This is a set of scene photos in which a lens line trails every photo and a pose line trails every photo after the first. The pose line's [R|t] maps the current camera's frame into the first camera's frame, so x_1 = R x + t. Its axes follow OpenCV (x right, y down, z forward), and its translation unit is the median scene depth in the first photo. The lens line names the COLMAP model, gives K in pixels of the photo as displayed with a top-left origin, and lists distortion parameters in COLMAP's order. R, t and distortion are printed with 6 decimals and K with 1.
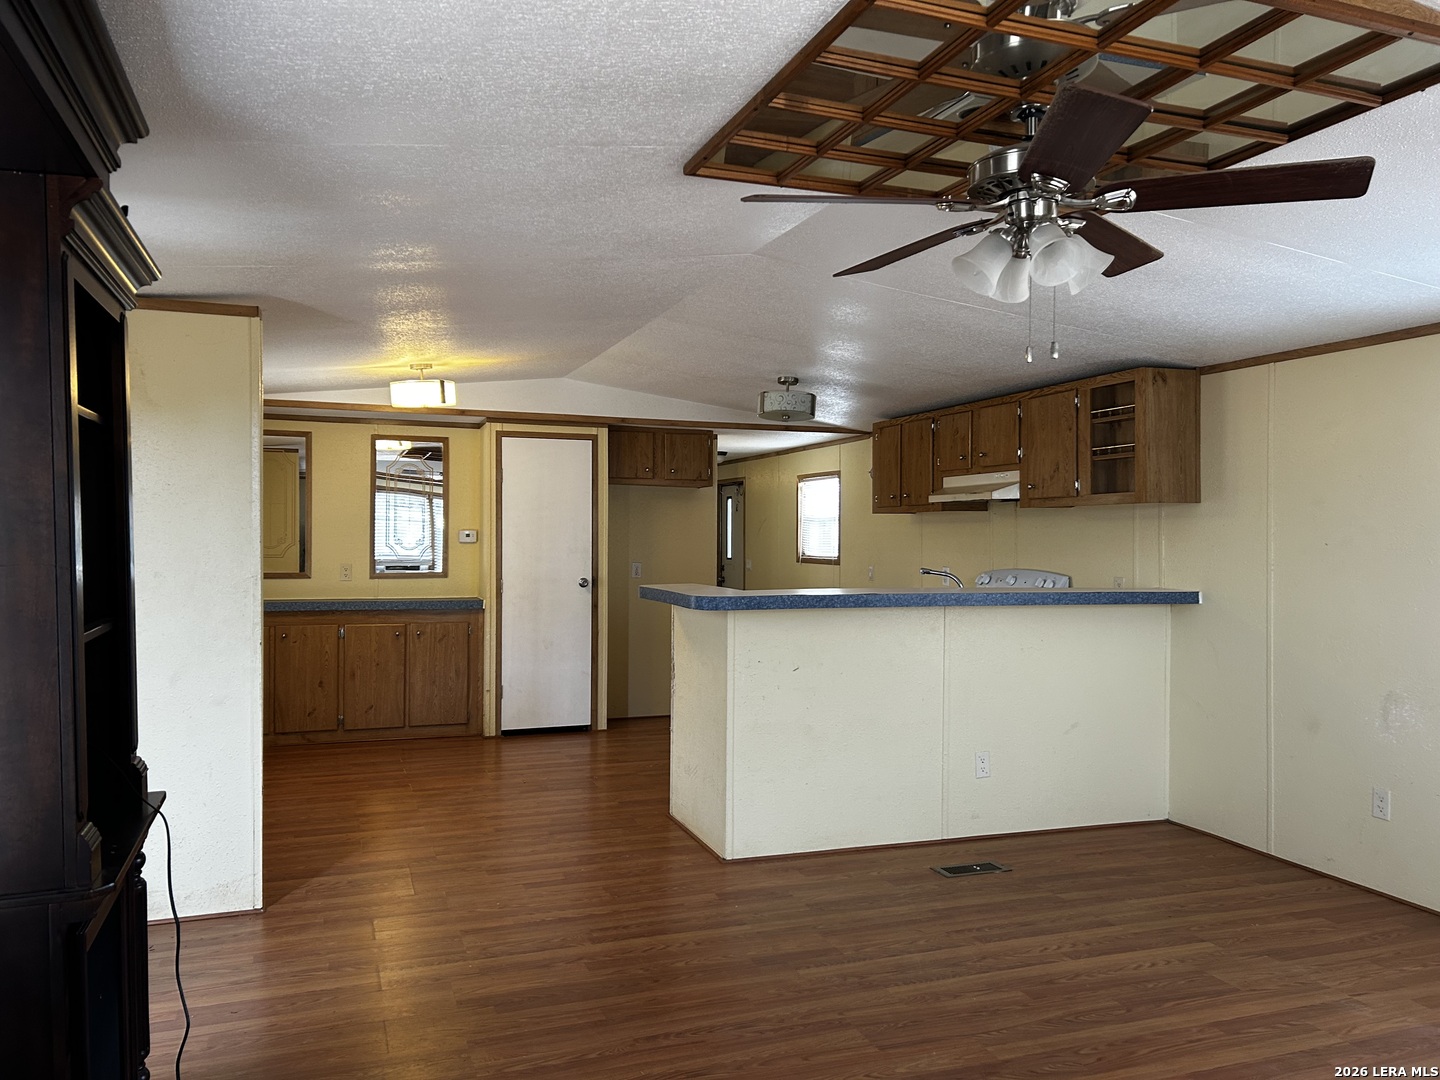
lens RADIAL K [[1093.9, 0, 723.7], [0, 1093.9, 536.2], [0, 0, 1]] dist [0.005459, -0.006348]
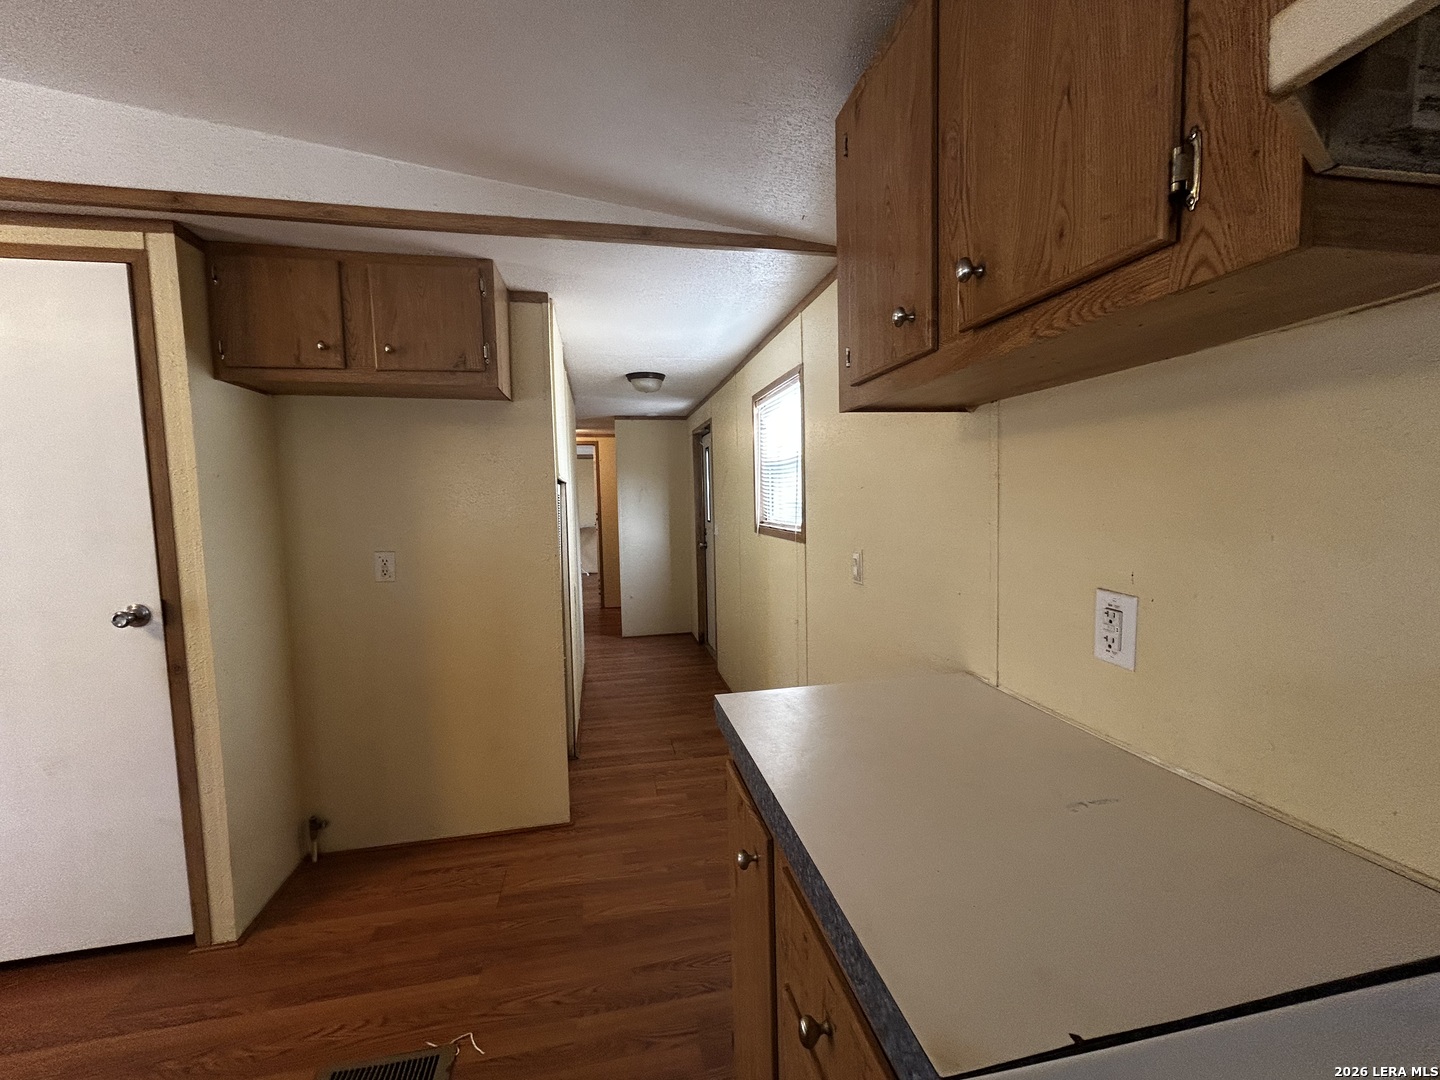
lens RADIAL K [[586.1, 0, 729.2], [0, 586.1, 539.3], [0, 0, 1]] dist [0.000296, 0.000464]
pose [[0.989210, -0.015385, -0.145693, 0.129294], [0.025974, 0.997134, 0.071058, 0.003705], [0.144182, -0.074076, 0.986775, 0.826143]]
